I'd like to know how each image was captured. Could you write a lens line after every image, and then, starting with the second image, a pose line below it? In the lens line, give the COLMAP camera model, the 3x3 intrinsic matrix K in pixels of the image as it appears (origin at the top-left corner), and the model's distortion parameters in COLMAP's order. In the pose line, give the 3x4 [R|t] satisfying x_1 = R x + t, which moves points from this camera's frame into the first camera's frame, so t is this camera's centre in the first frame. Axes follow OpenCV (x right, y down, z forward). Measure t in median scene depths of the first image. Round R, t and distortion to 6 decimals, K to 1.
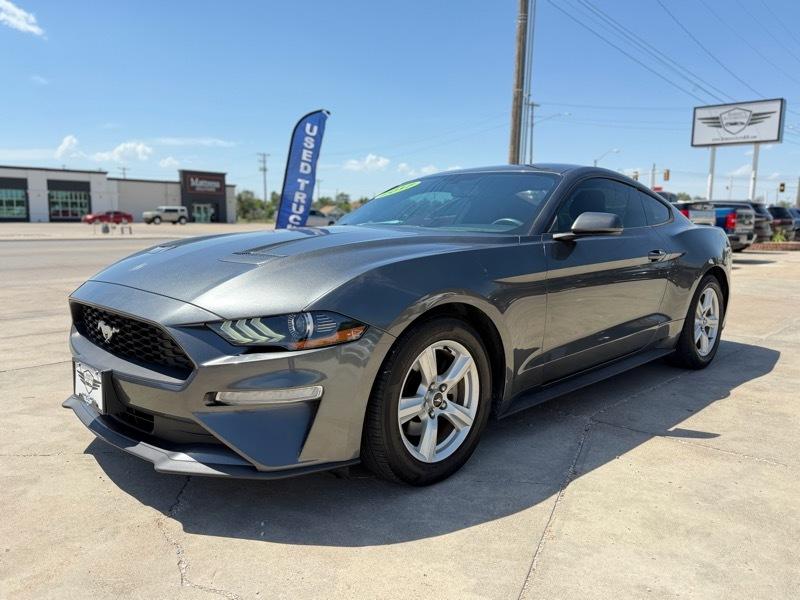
lens RADIAL K [[630.5, 0, 396.4], [0, 630.5, 296.9], [0, 0, 1]] dist [-0.011793, 0.003921]
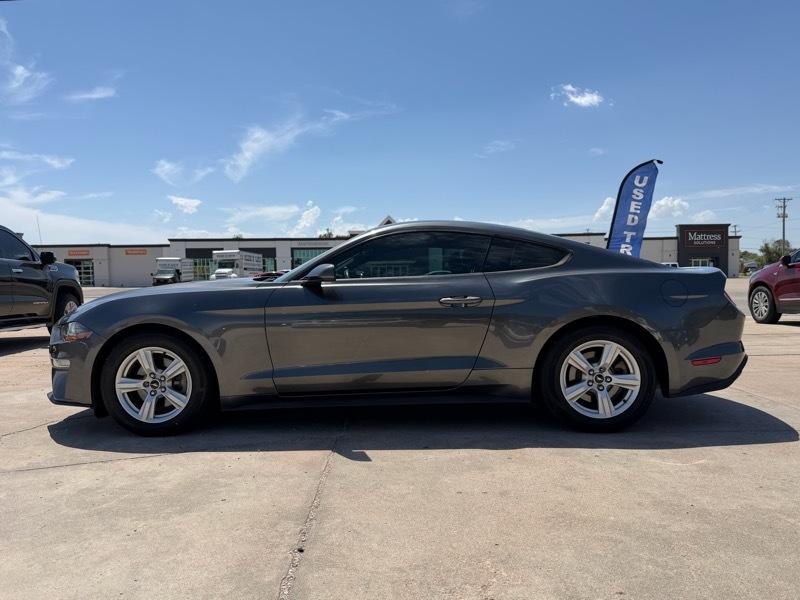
lens RADIAL K [[630.5, 0, 395.6], [0, 630.5, 304.7], [0, 0, 1]] dist [-0.011793, 0.003921]
pose [[0.674491, 0.003550, -0.738274, 0.334135], [-0.060871, 0.996851, -0.050818, 0.000992], [0.735769, 0.079216, 0.672584, 0.070588]]
